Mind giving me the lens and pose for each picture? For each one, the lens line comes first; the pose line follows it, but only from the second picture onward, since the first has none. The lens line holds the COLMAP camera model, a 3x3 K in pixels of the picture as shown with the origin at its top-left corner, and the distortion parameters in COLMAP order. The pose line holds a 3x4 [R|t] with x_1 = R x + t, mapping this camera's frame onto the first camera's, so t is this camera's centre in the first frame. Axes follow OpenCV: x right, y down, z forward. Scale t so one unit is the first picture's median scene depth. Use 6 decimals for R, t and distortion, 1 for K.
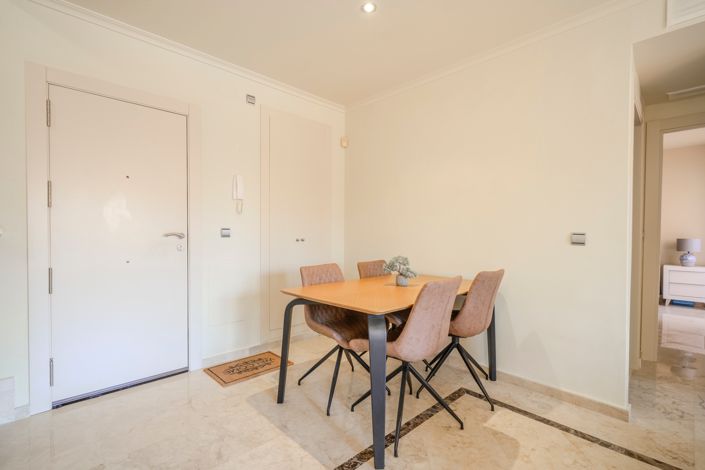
lens RADIAL K [[338.5, 0, 353.8], [0, 338.5, 235.1], [0, 0, 1]] dist [0.005353, 0.000122]
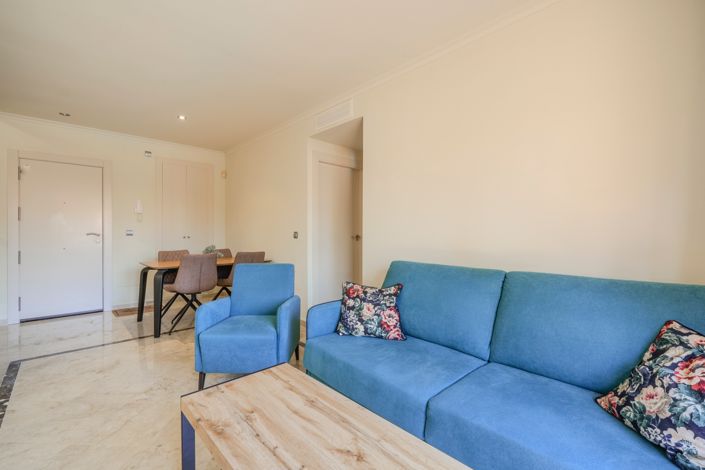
lens RADIAL K [[315.8, 0, 348.5], [0, 315.8, 231.7], [0, 0, 1]] dist [0.001471, -0.000156]
pose [[0.999977, -0.004634, -0.004918, 0.847786], [0.004582, 0.999934, -0.010501, 0.009886], [0.004966, 0.010478, 0.999933, -0.681610]]
